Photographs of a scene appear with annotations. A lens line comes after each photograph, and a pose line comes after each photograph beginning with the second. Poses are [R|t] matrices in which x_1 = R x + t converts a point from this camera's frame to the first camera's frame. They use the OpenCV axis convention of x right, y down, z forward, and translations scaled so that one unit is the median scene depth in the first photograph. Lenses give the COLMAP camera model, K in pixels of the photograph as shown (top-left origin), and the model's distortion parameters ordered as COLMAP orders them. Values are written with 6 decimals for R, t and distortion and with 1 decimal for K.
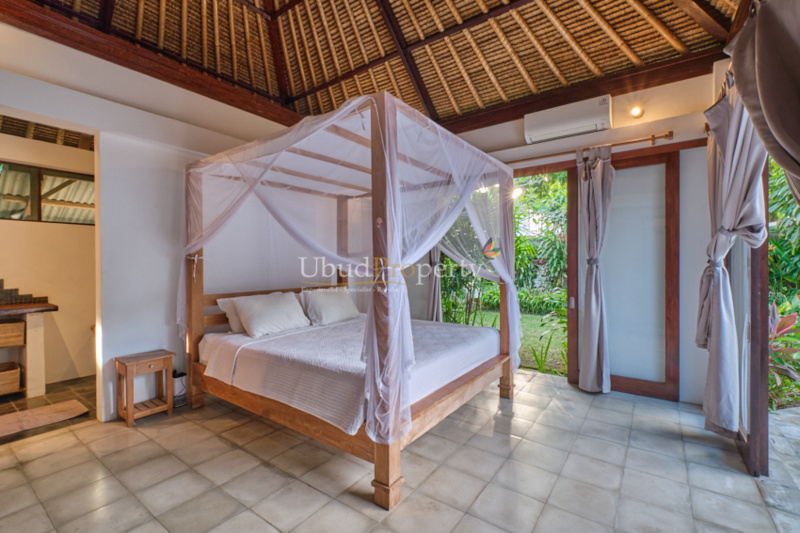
lens RADIAL K [[354.9, 0, 399.7], [0, 354.9, 263.1], [0, 0, 1]] dist [-0.000776, -0.000153]
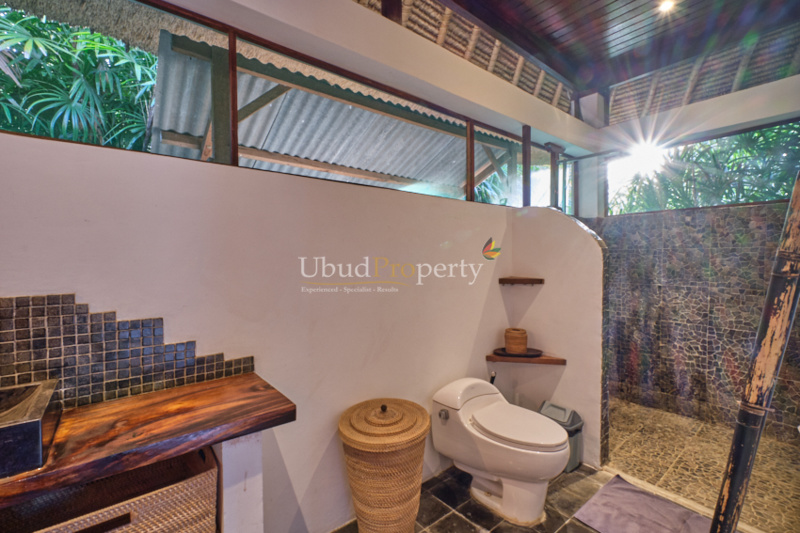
lens RADIAL K [[354.9, 0, 399.7], [0, 354.9, 263.1], [0, 0, 1]] dist [-0.000776, -0.000153]
pose [[0.967373, 0.001337, -0.253351, -0.752220], [-0.000171, 0.999989, 0.004621, -0.011369], [0.253355, -0.004427, 0.967363, 0.675501]]
